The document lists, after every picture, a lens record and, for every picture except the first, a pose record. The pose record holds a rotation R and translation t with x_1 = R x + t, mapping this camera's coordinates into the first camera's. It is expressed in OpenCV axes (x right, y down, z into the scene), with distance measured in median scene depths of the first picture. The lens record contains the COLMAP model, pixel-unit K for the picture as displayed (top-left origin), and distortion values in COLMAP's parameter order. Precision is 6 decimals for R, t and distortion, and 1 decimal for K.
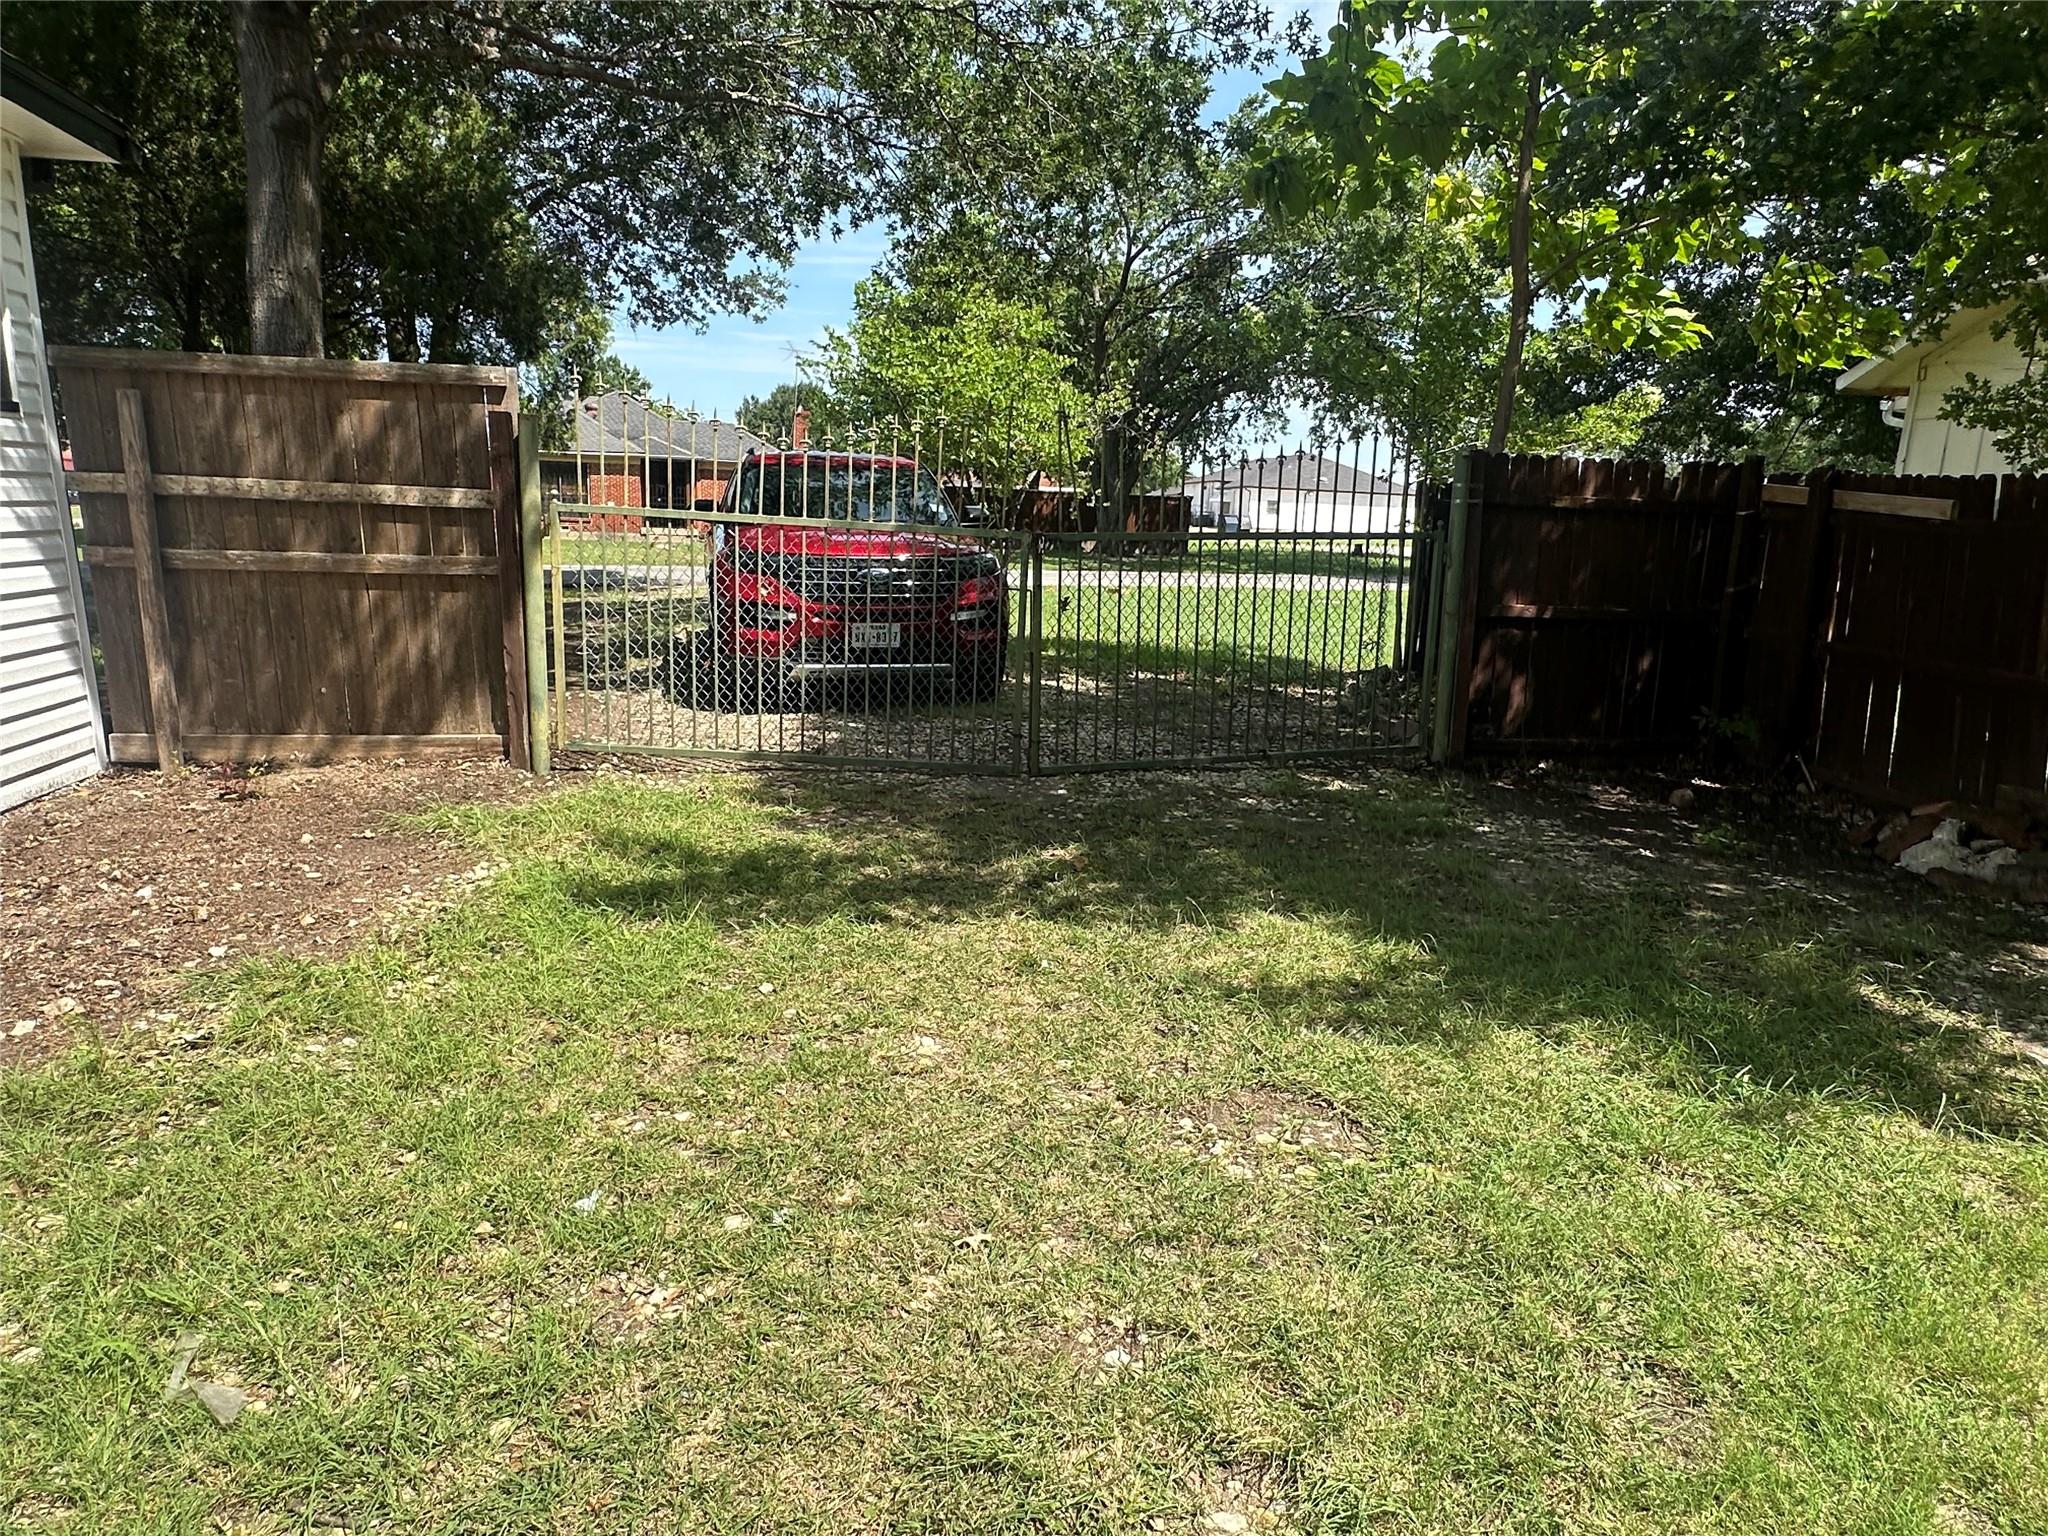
lens RADIAL K [[1269.7, 0, 1022.3], [0, 1269.7, 763.0], [0, 0, 1]] dist [-0.007429, 0.002100]
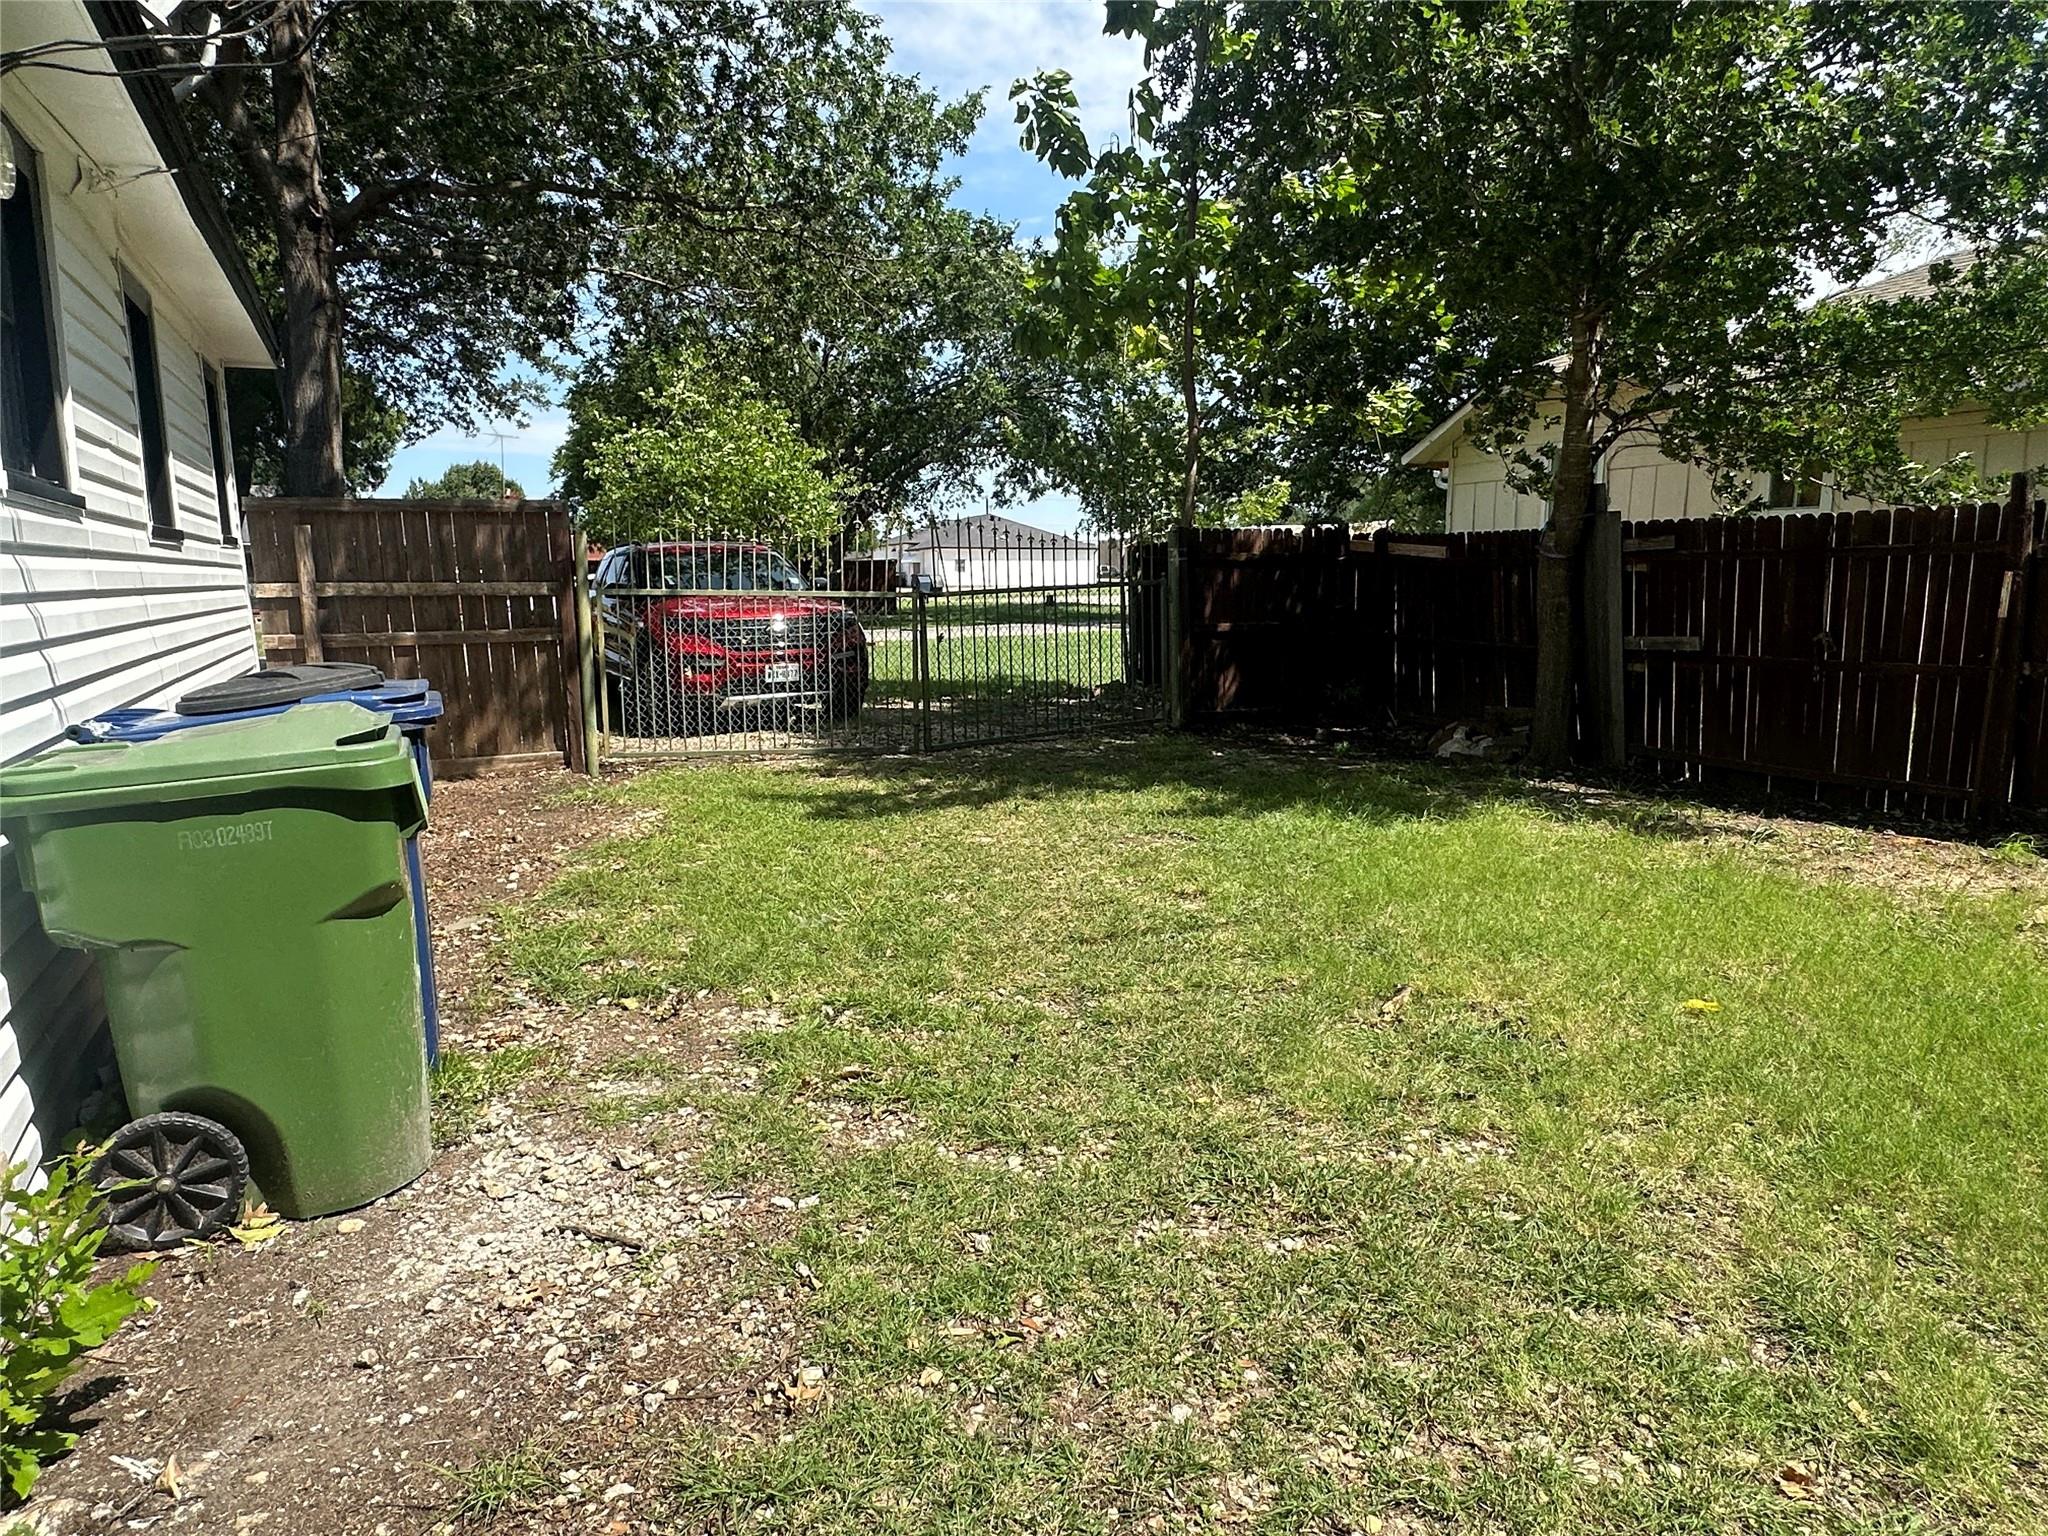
lens RADIAL K [[1269.7, 0, 1023.5], [0, 1269.7, 764.7], [0, 0, 1]] dist [-0.007429, 0.002100]
pose [[0.968220, -0.083041, 0.235913, -0.044403], [0.093842, 0.994975, -0.034911, 0.016439], [-0.231829, 0.055940, 0.971147, -0.091570]]
